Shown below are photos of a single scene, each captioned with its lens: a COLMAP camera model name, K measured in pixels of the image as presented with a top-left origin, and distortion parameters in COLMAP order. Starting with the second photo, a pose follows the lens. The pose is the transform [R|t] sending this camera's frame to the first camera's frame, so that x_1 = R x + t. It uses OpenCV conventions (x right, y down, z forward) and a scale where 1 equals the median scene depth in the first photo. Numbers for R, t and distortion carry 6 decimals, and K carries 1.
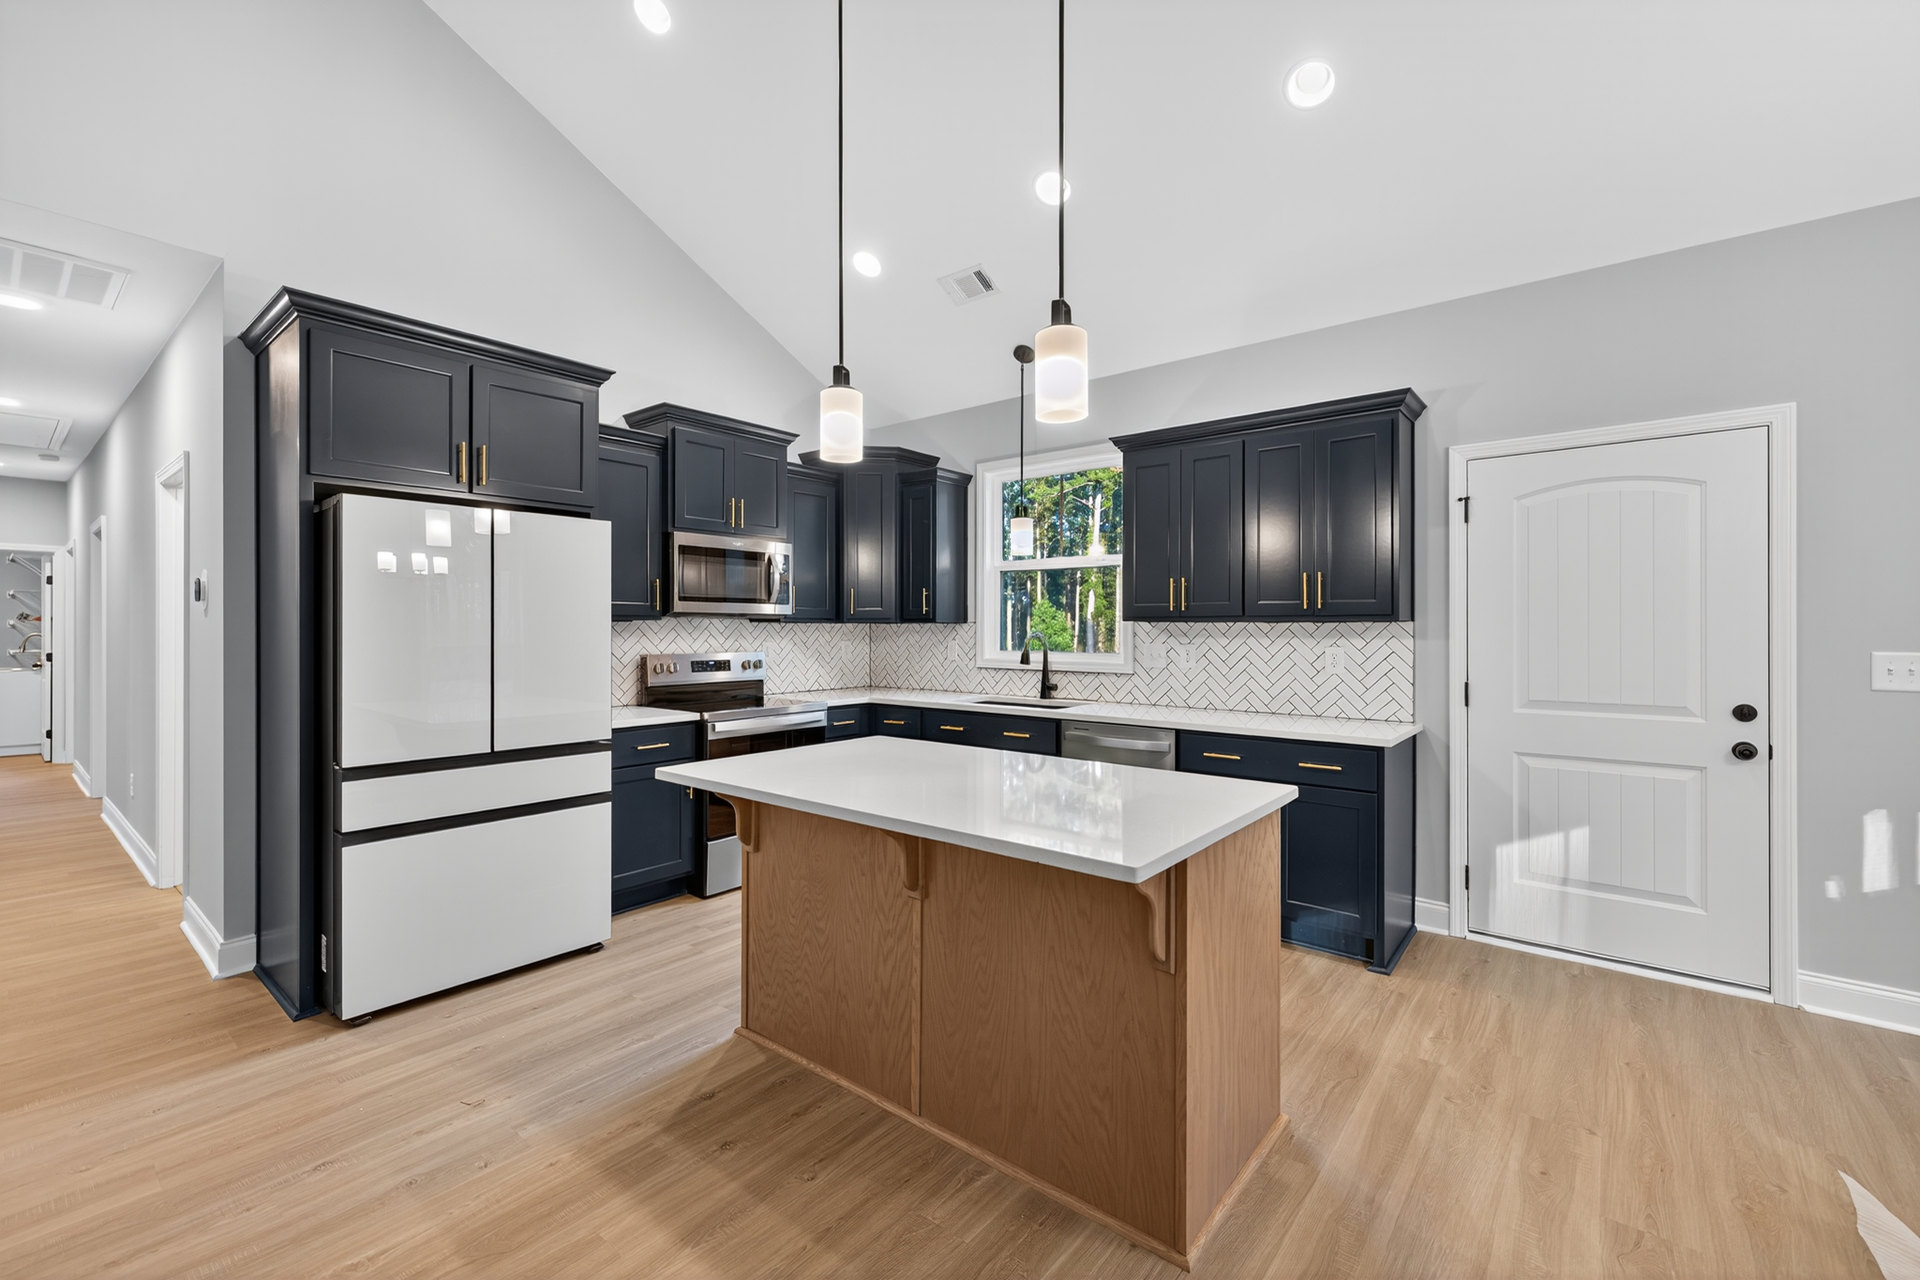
lens RADIAL K [[806.5, 0, 955.8], [0, 806.5, 630.8], [0, 0, 1]] dist [0.010126, -0.002173]
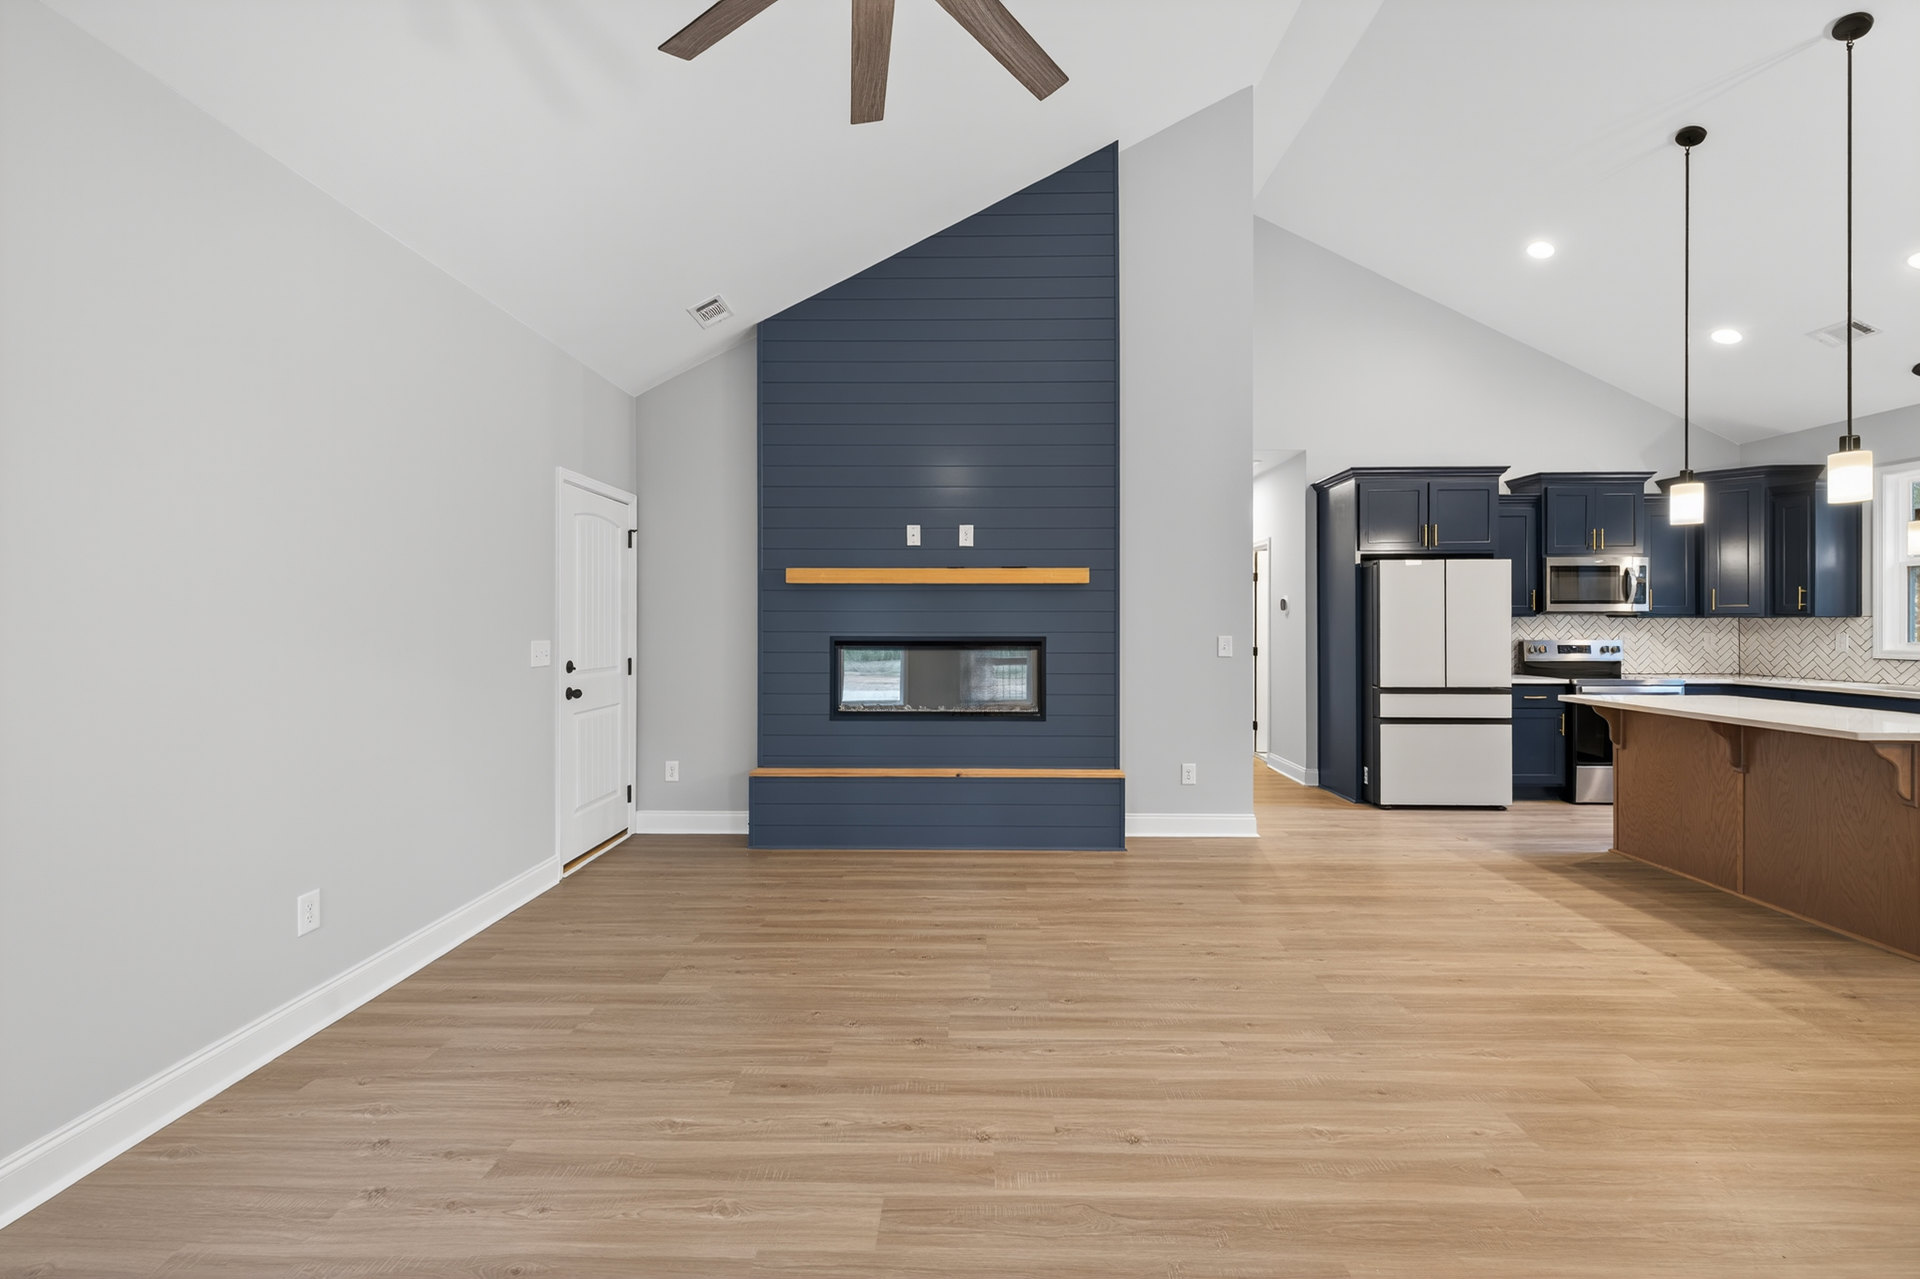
lens RADIAL K [[806.5, 0, 965.3], [0, 806.5, 625.9], [0, 0, 1]] dist [0.010126, -0.002173]
pose [[0.621739, -0.001087, -0.783224, 0.144530], [-0.000369, 0.999999, -0.001681, 0.005942], [0.783224, 0.001334, 0.621738, -0.718155]]
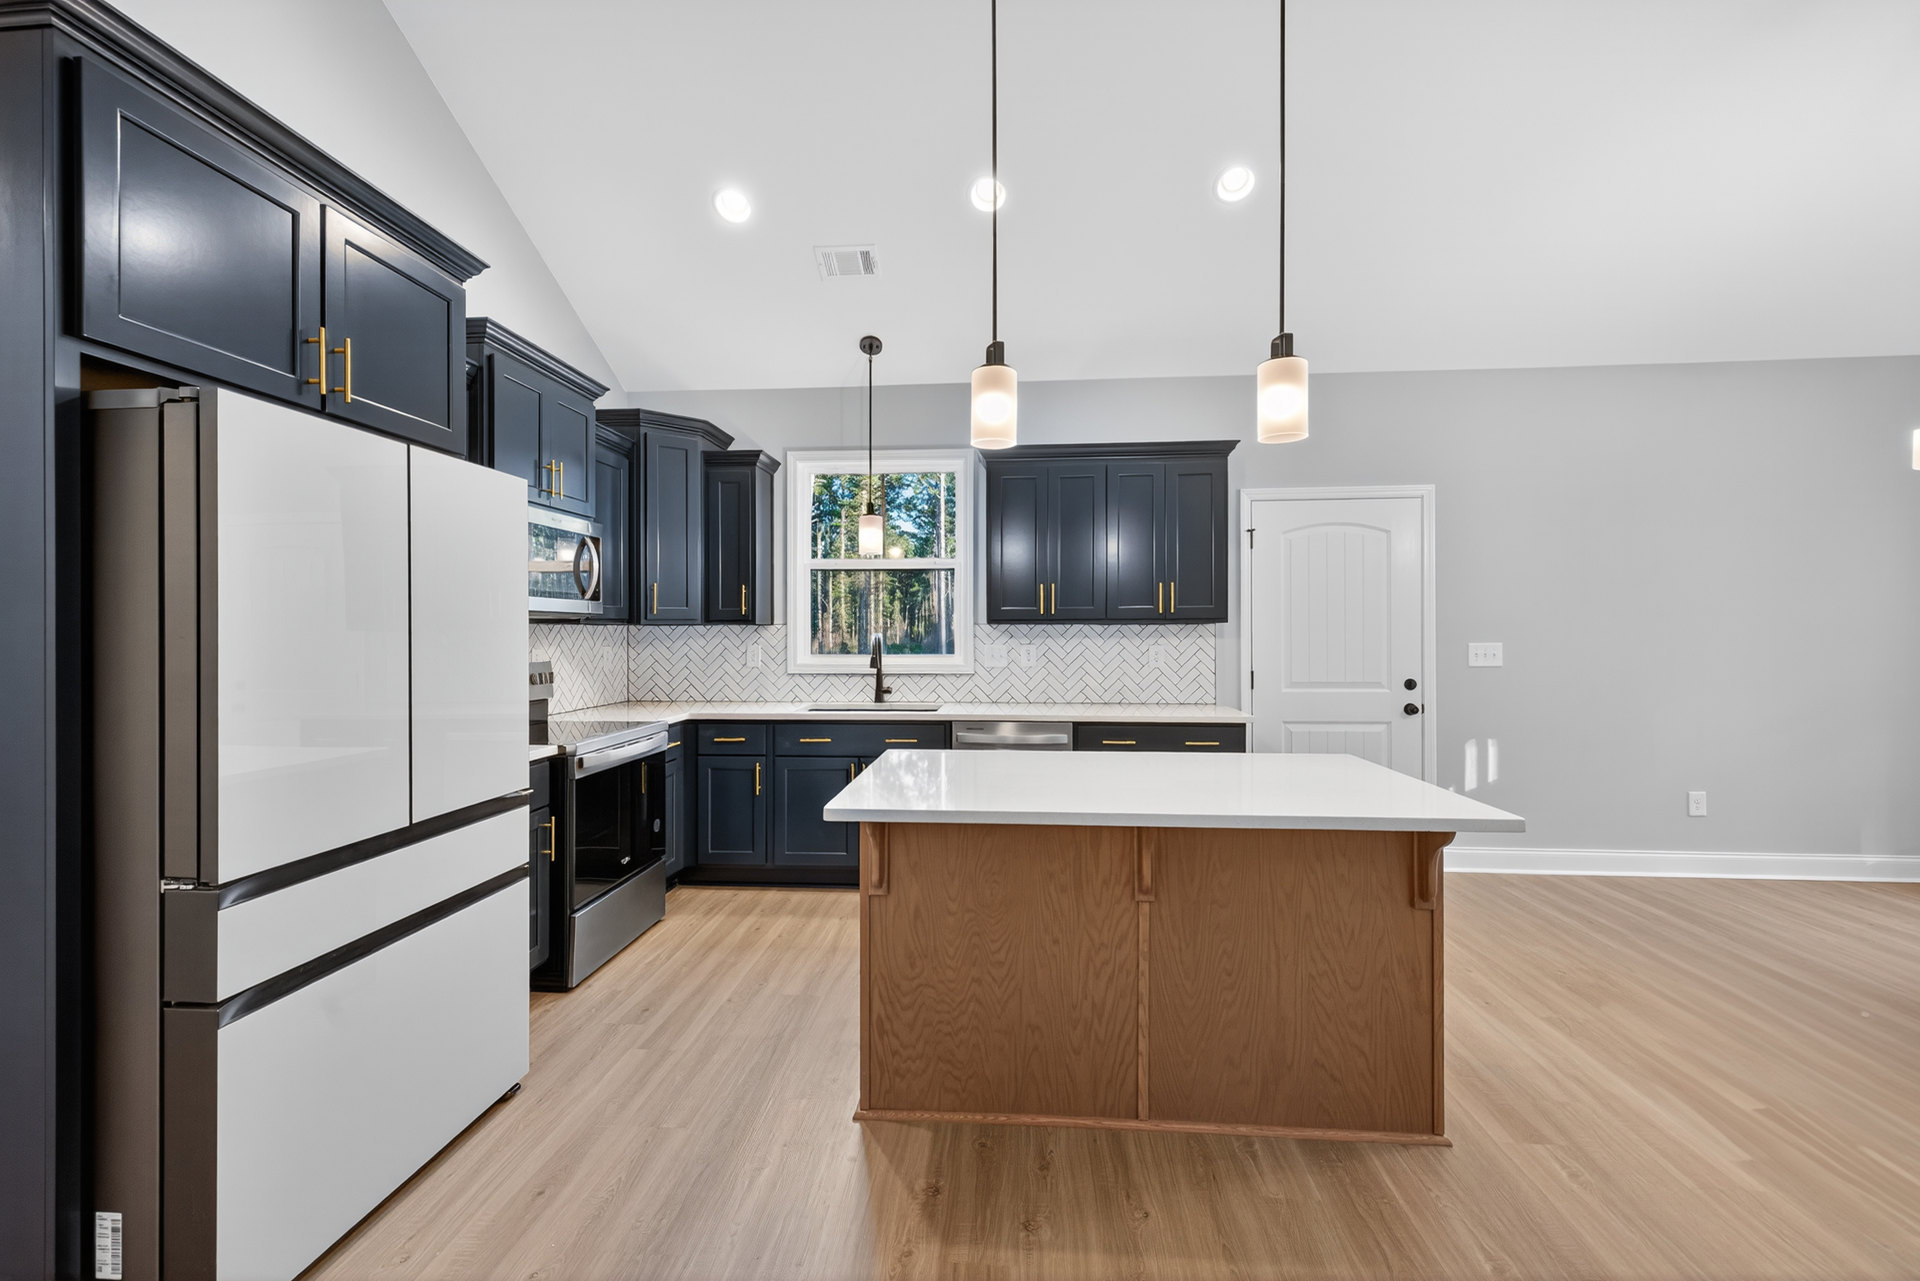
lens RADIAL K [[806.5, 0, 968.2], [0, 806.5, 630.7], [0, 0, 1]] dist [0.010126, -0.002173]
pose [[0.820428, -0.002209, 0.571745, -0.391651], [0.004585, 0.999986, -0.002715, 0.000285], [-0.571731, 0.004849, 0.820427, 0.152230]]
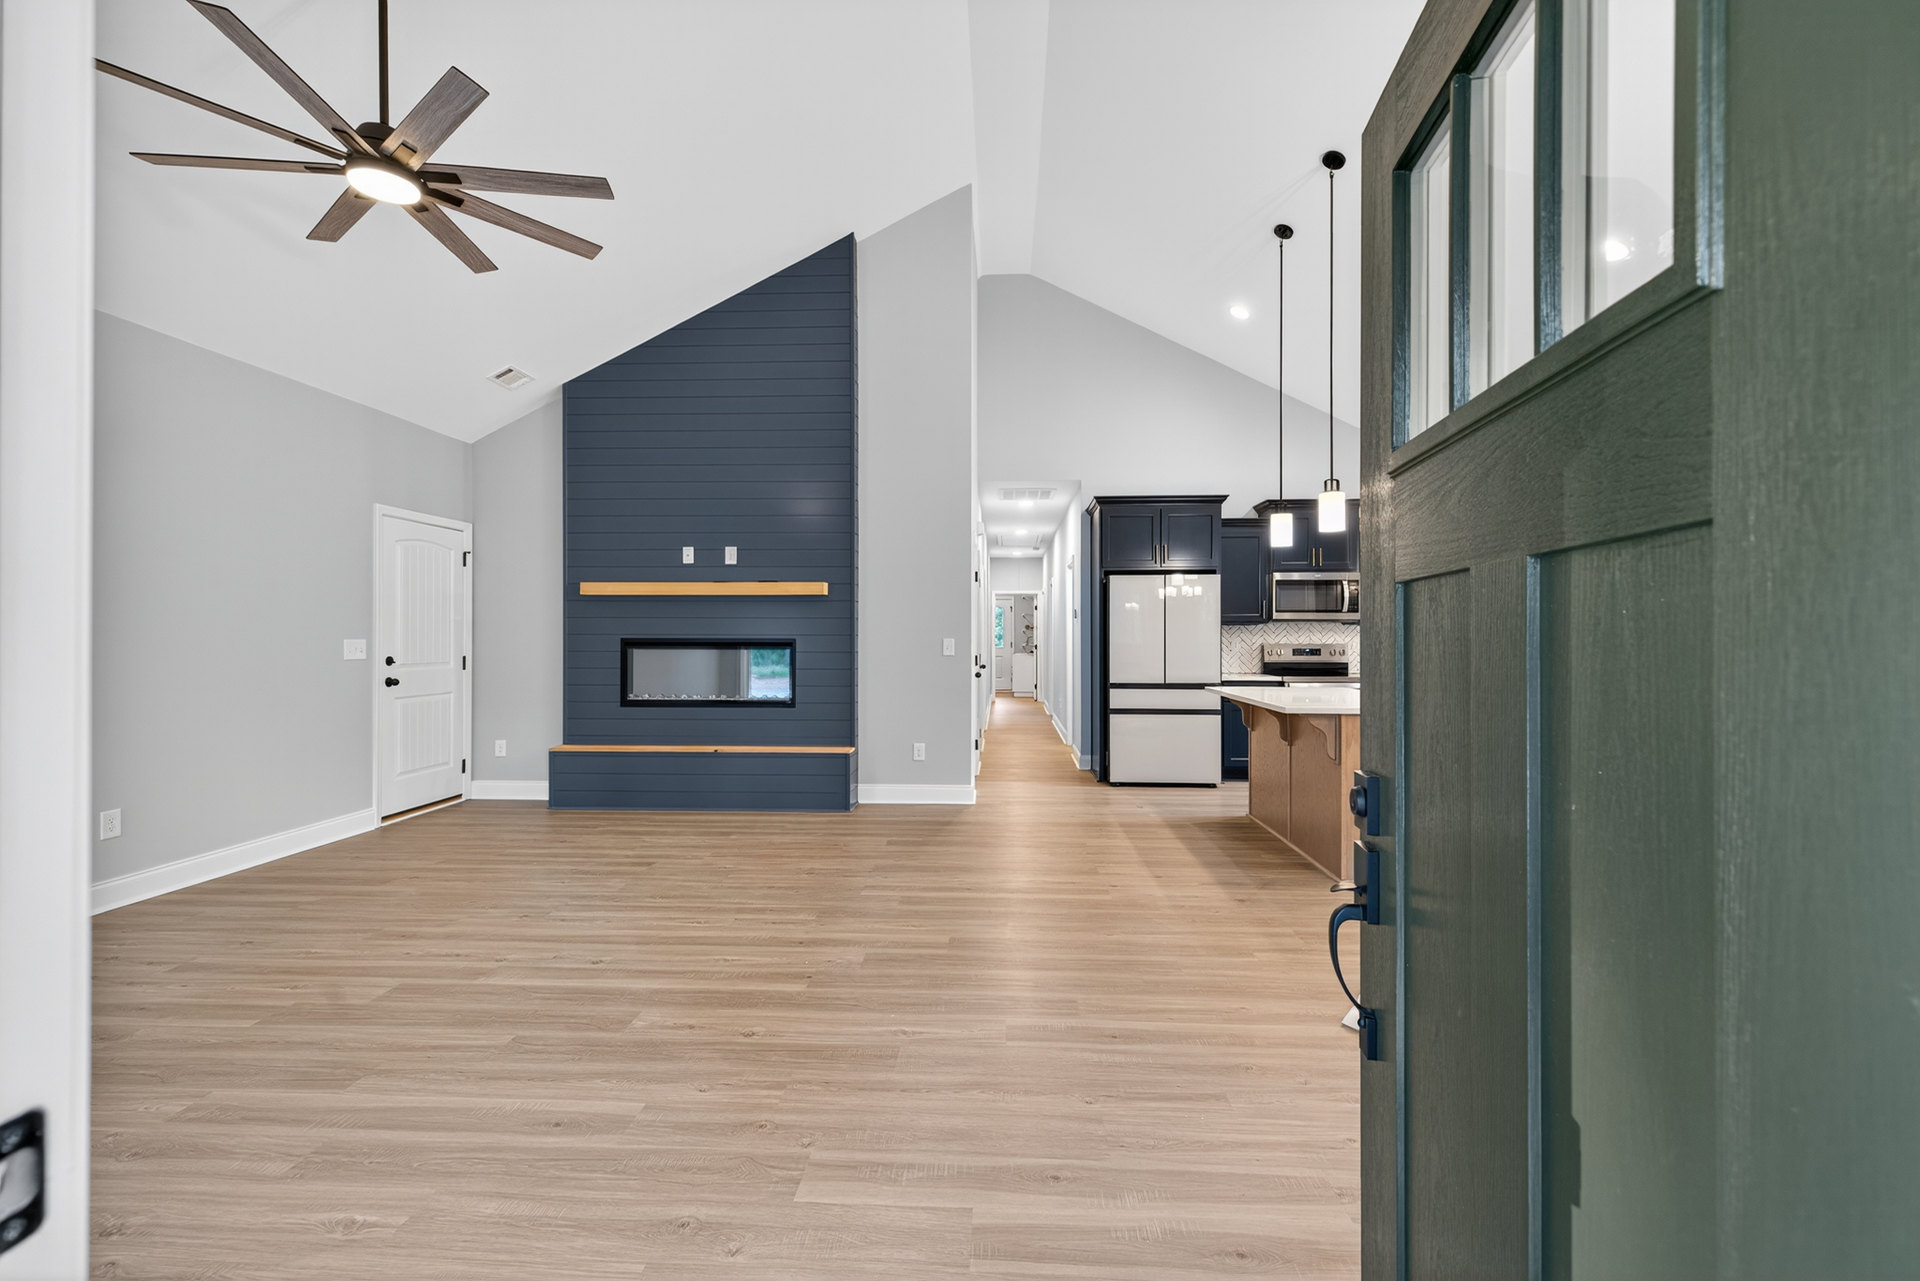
lens RADIAL K [[806.5, 0, 963.0], [0, 806.5, 630.5], [0, 0, 1]] dist [0.010126, -0.002173]
pose [[0.596170, -0.004227, -0.802847, 0.596022], [-0.002075, 0.999975, -0.006806, 0.013724], [0.802855, 0.005723, 0.596146, -0.524337]]
